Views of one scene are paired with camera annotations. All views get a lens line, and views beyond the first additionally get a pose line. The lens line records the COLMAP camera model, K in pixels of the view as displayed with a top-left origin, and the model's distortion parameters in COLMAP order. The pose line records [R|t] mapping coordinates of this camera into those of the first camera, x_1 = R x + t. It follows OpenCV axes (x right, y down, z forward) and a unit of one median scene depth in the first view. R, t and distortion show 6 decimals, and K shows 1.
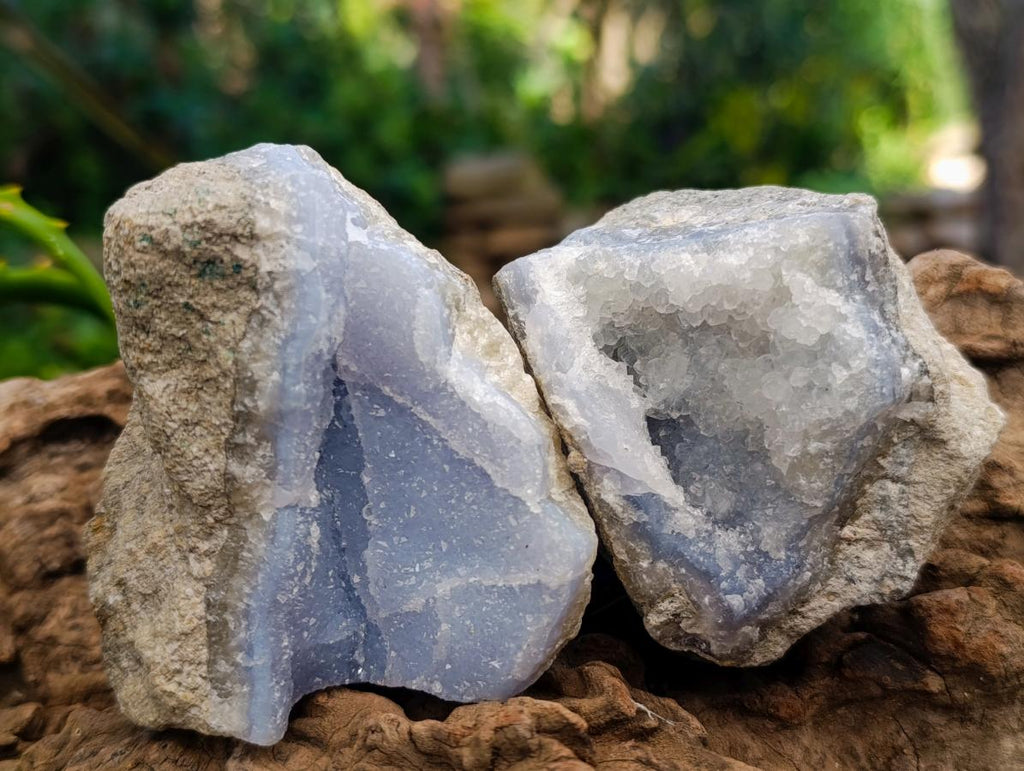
lens RADIAL K [[1563.8, 0, 512.0], [0, 1563.8, 385.5], [0, 0, 1]] dist [0.201967, -0.858507]
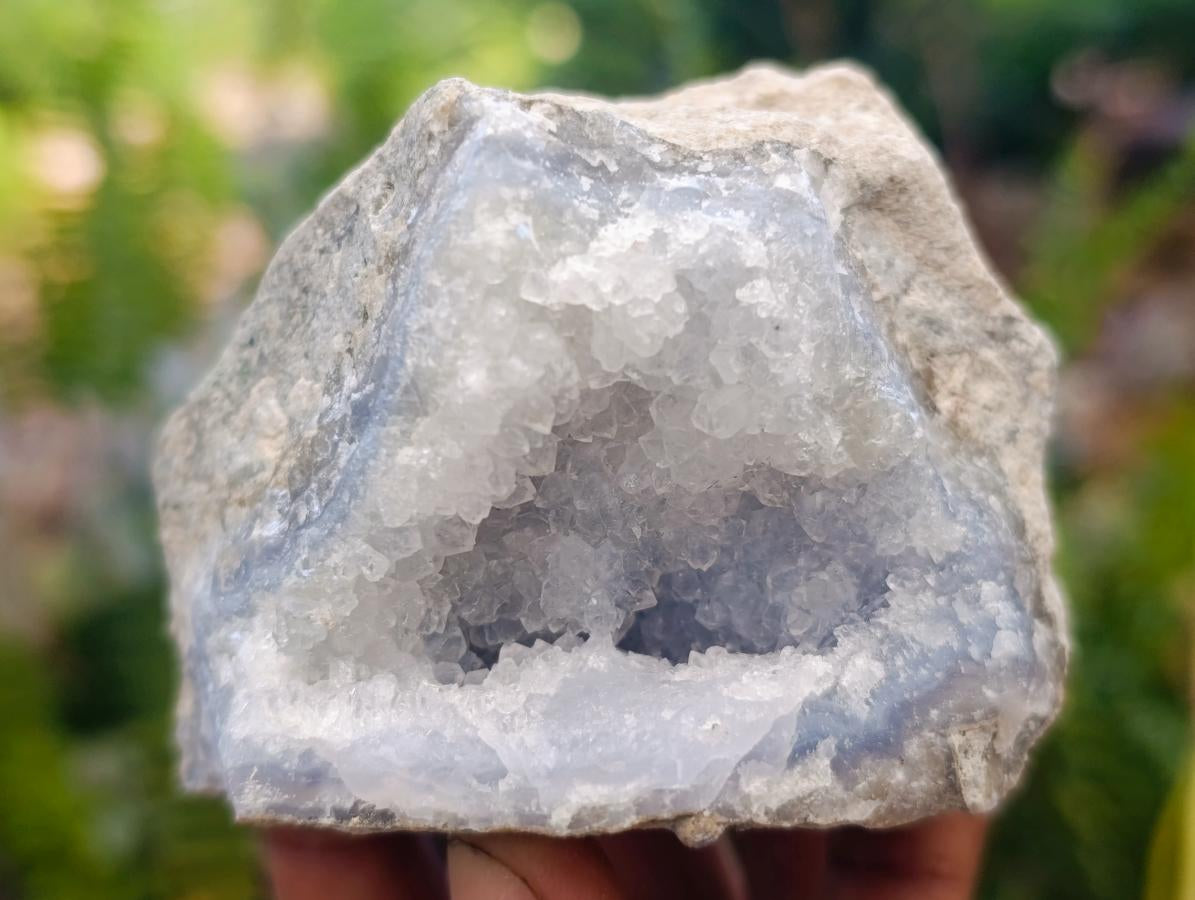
lens RADIAL K [[1824.9, 0, 597.5], [0, 1824.9, 450.0], [0, 0, 1]] dist [0.201967, -0.858507]
pose [[0.380401, -0.900759, 0.209592, 0.015393], [0.869526, 0.425540, 0.250681, -0.178621], [-0.314993, 0.086886, 0.945109, 0.444967]]
